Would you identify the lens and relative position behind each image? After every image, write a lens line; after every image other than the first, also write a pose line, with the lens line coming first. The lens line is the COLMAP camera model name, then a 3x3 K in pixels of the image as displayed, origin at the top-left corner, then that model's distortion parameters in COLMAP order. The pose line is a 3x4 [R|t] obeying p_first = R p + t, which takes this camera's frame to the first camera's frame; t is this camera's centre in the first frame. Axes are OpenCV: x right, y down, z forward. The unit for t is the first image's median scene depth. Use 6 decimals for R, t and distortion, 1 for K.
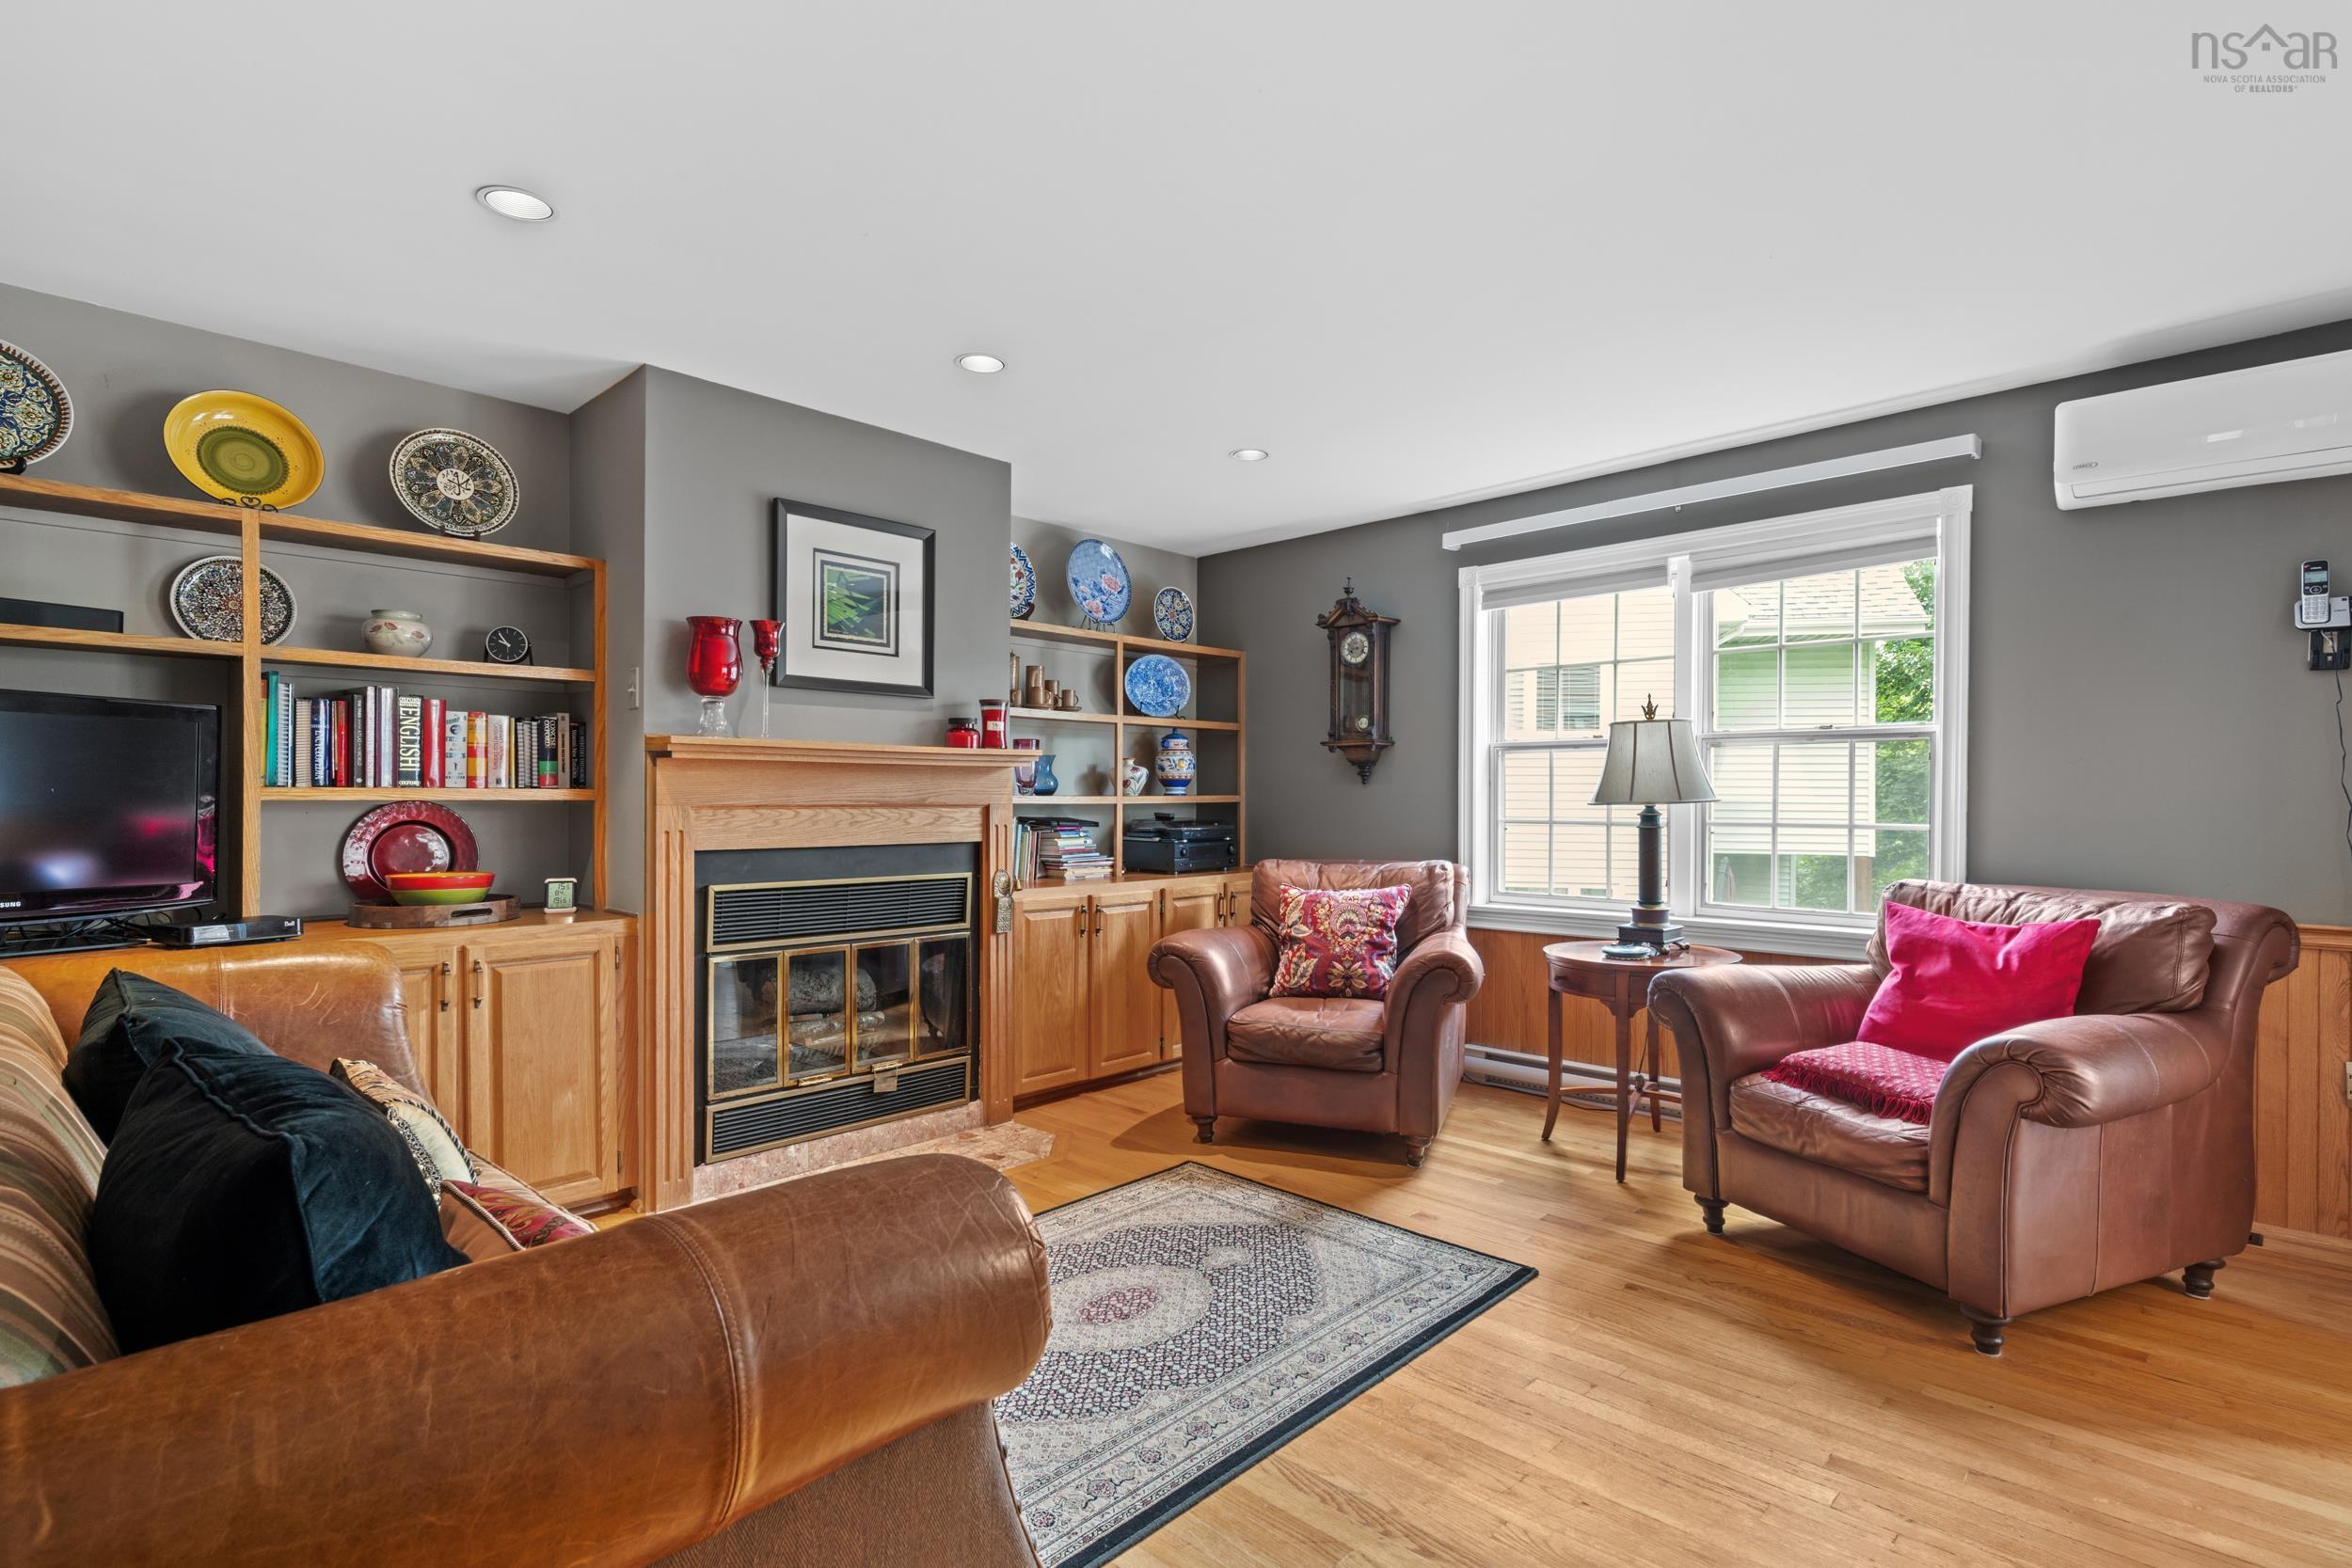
lens RADIAL K [[1105.4, 0, 1189.7], [0, 1105.4, 797.4], [0, 0, 1]] dist [-0.000830, 0.000122]
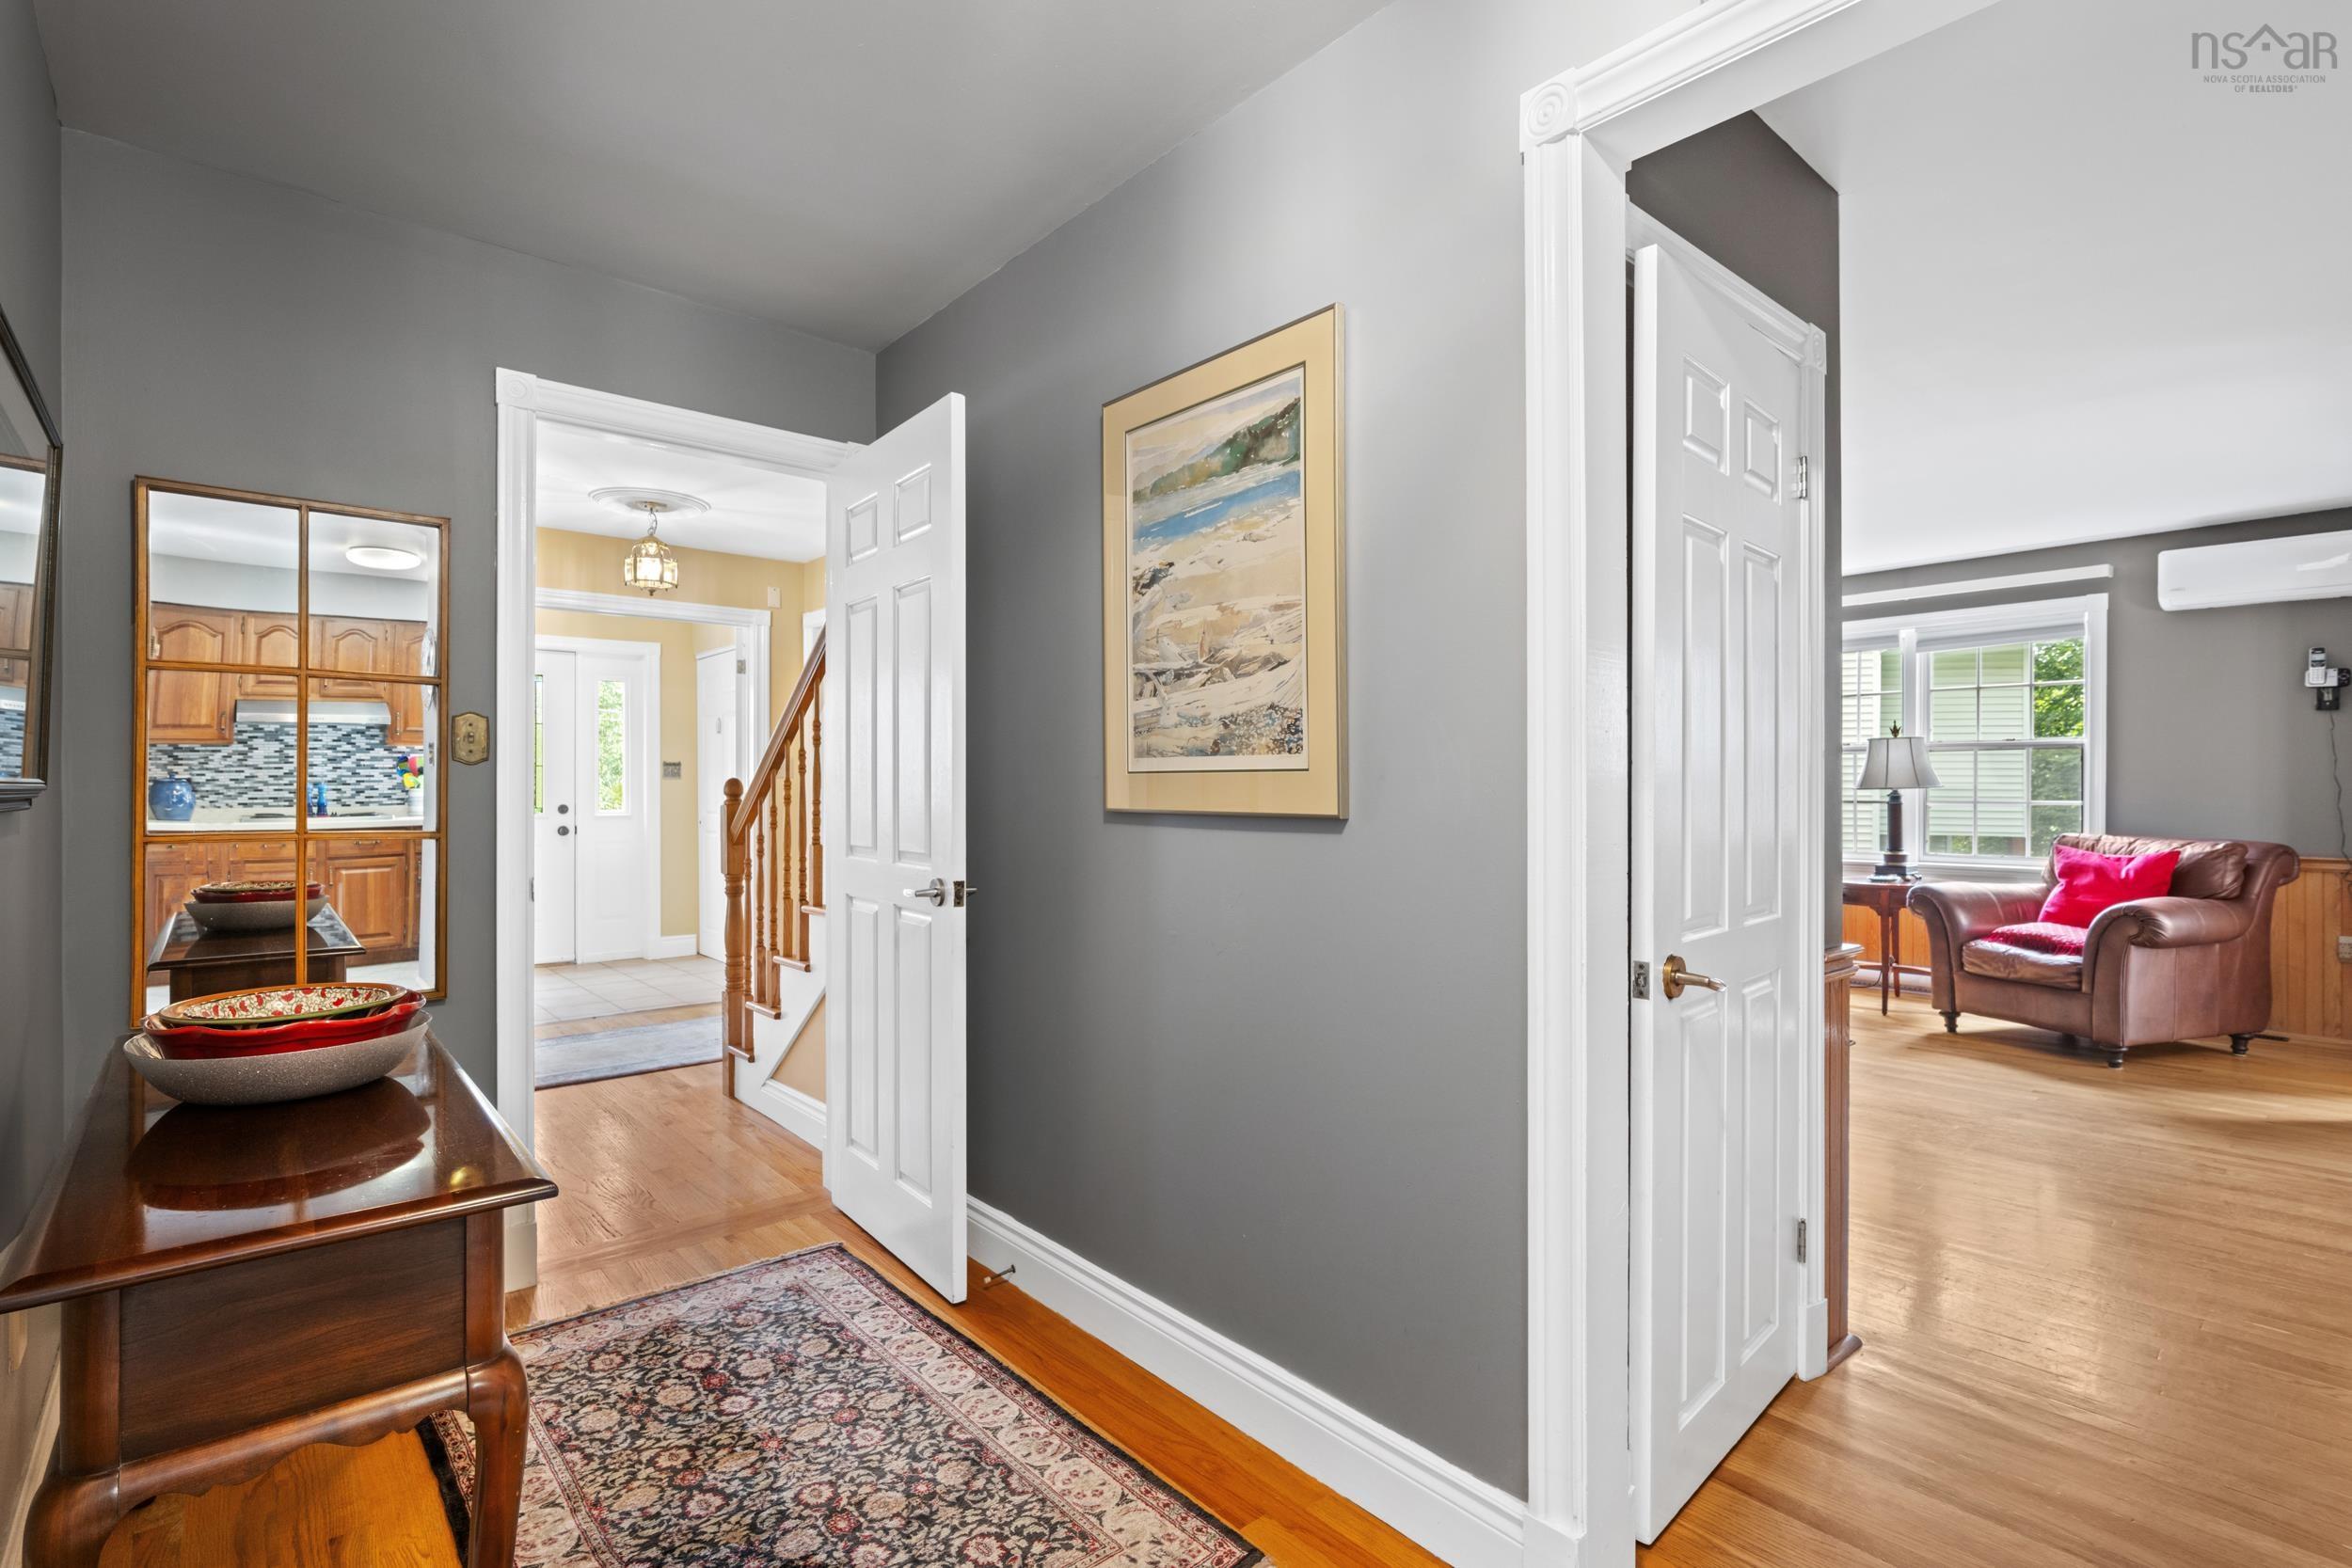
lens RADIAL K [[1105.4, 0, 1183.8], [0, 1105.4, 778.5], [0, 0, 1]] dist [-0.000830, 0.000122]
pose [[0.995549, -0.002533, -0.094214, -0.641997], [0.001833, 0.999970, -0.007517, 0.001332], [0.094231, 0.007311, 0.995524, -0.969499]]
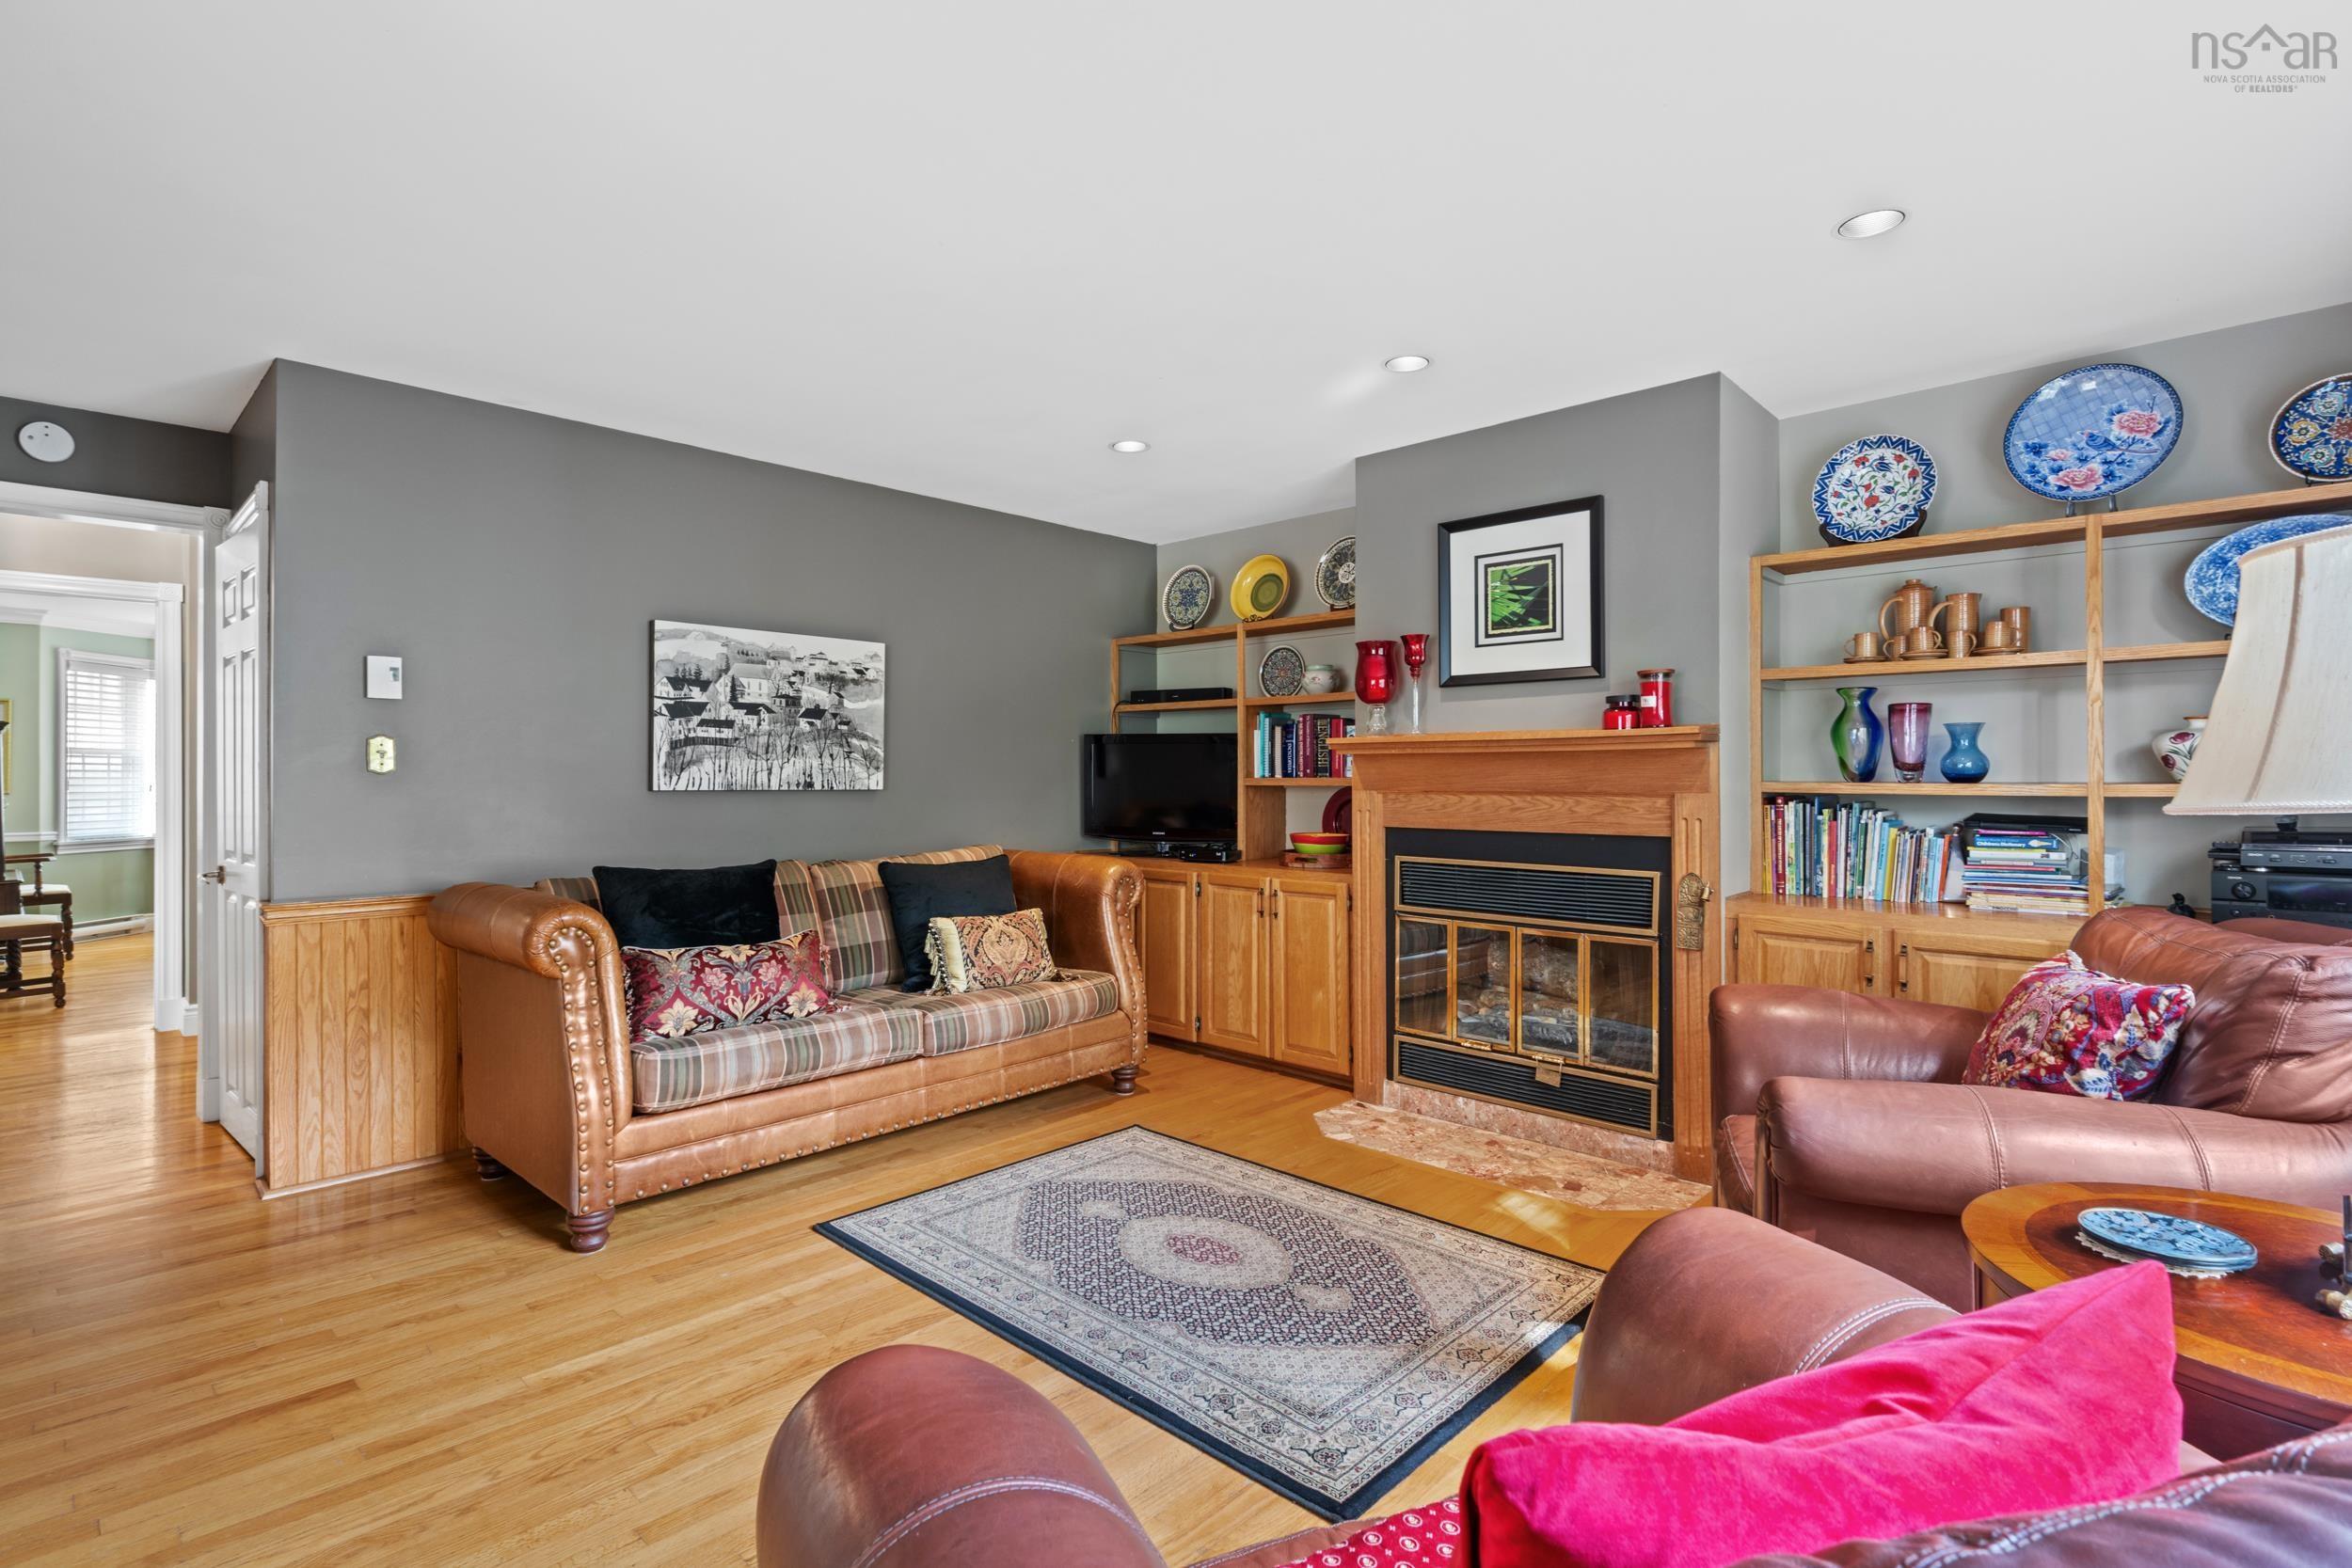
lens RADIAL K [[1105.4, 0, 1170.9], [0, 1105.4, 776.3], [0, 0, 1]] dist [-0.000830, 0.000122]
pose [[0.005709, -0.002317, -0.999981, 0.658978], [-0.000214, 0.999997, -0.002318, -0.005107], [0.999984, 0.000227, 0.005708, 0.612842]]
